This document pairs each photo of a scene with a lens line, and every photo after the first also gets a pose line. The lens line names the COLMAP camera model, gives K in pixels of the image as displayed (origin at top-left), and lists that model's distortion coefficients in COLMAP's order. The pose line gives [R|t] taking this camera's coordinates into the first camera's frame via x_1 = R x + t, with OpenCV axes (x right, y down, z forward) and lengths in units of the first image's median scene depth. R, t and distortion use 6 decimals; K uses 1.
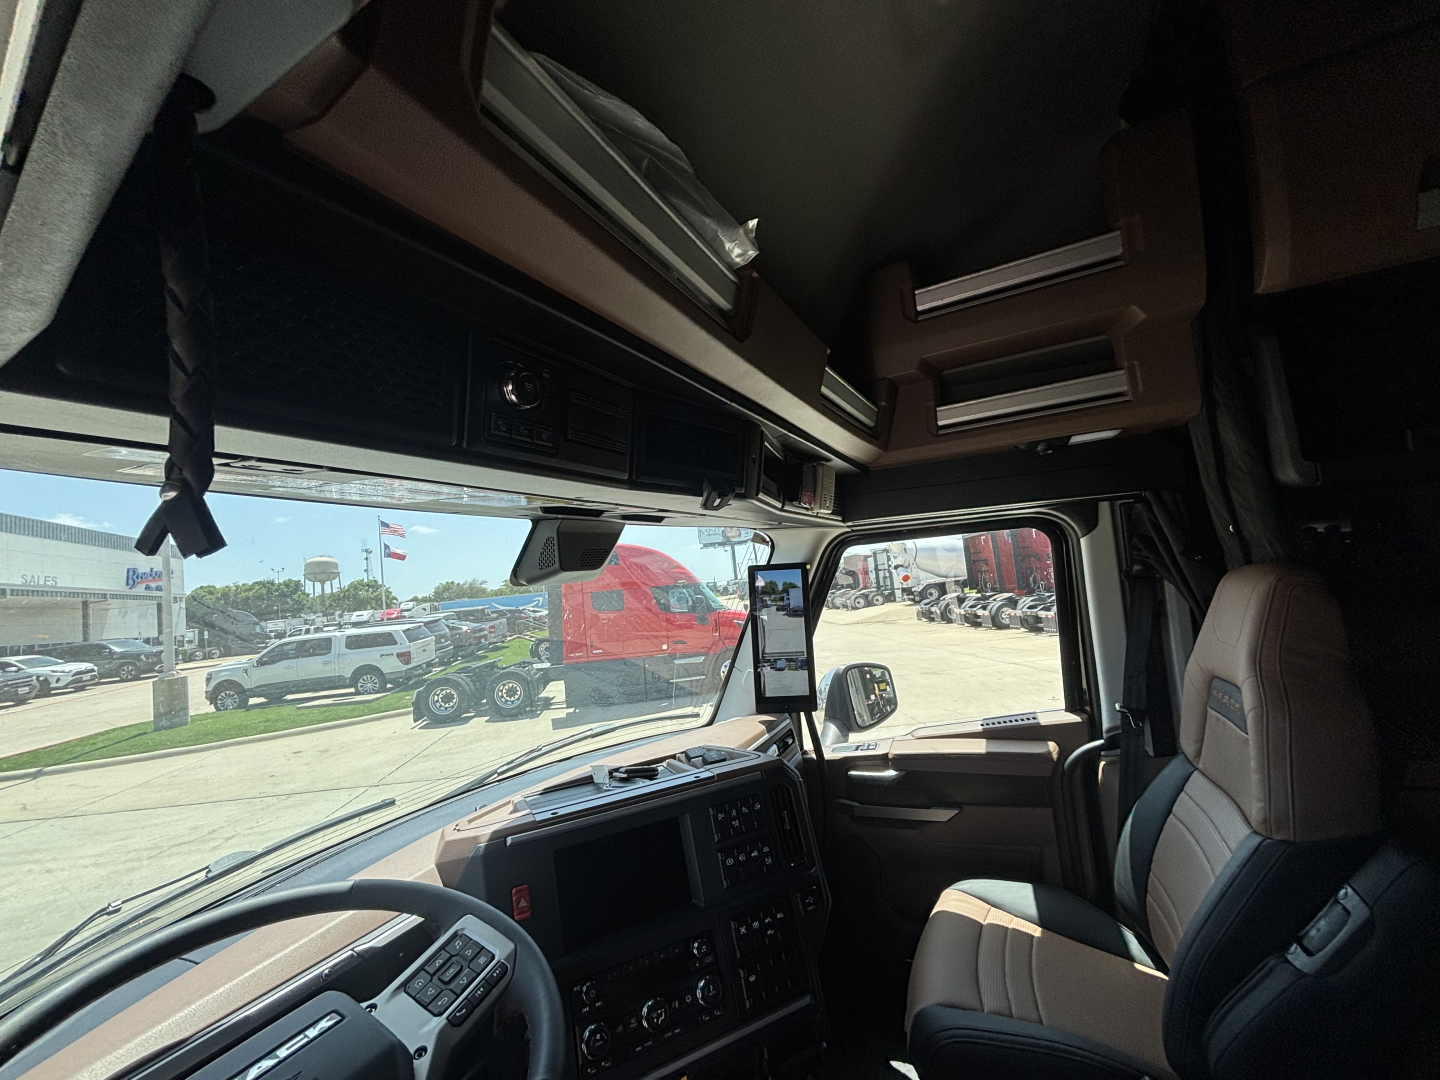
lens RADIAL K [[584.2, 0, 720.4], [0, 584.2, 537.6], [0, 0, 1]] dist [0.003249, 0.000586]
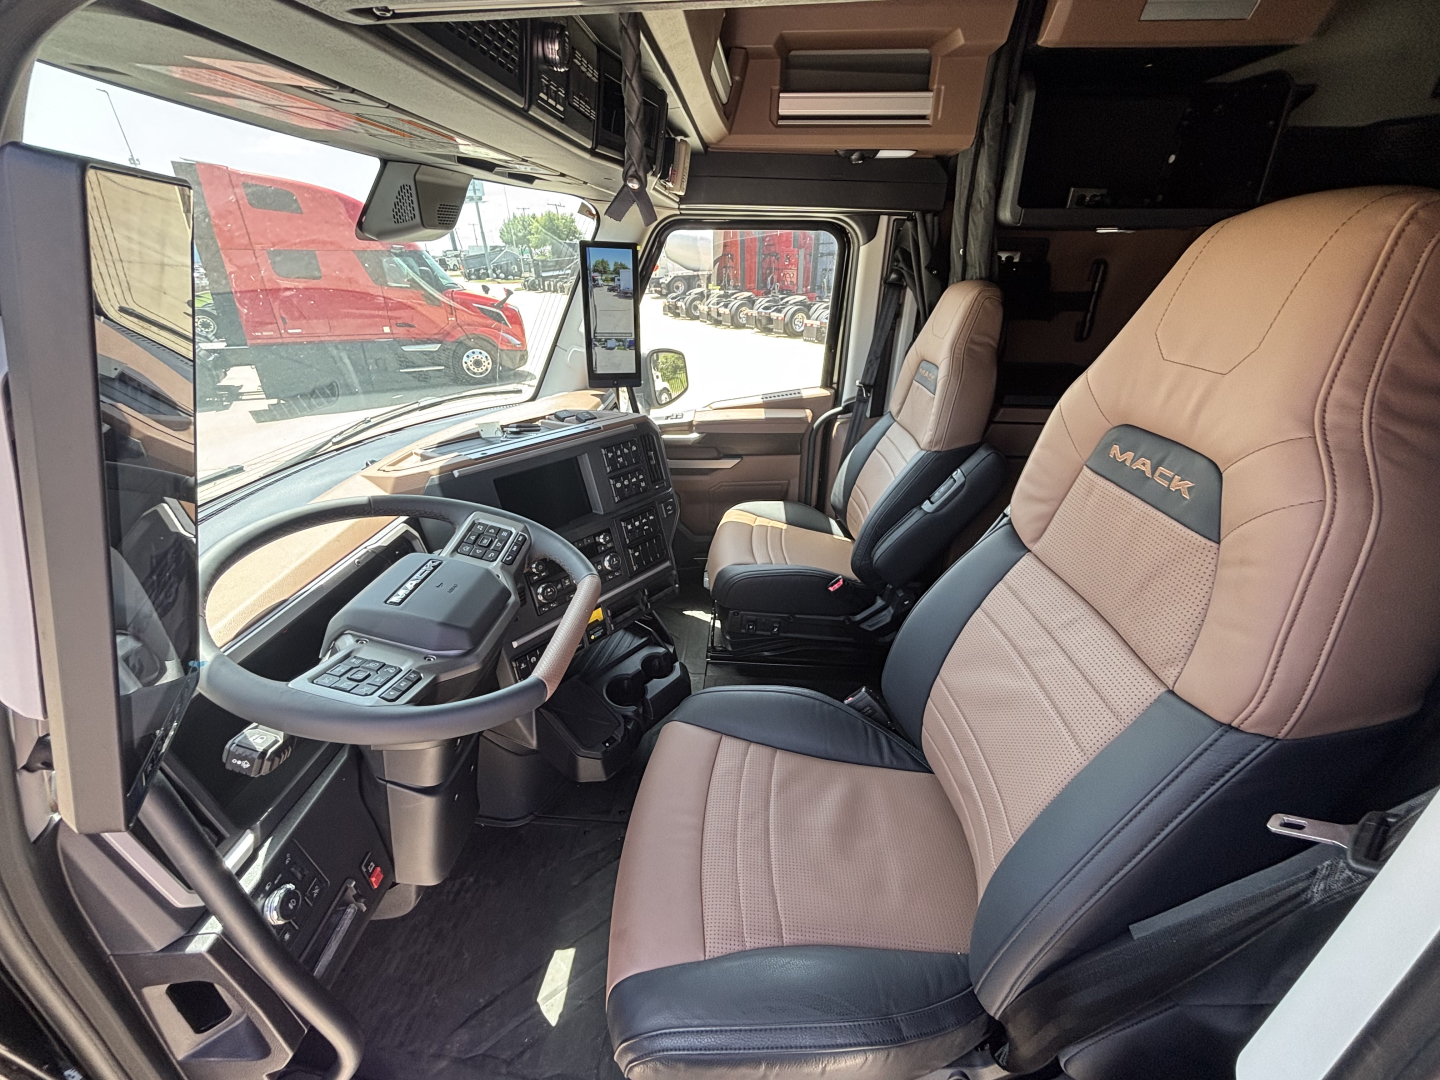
lens RADIAL K [[584.2, 0, 723.4], [0, 584.2, 537.5], [0, 0, 1]] dist [0.003249, 0.000586]
pose [[0.909075, -0.094126, 0.405860, -0.222934], [-0.116210, 0.878198, 0.463966, 0.001438], [-0.400096, -0.468945, 0.787410, -0.154464]]
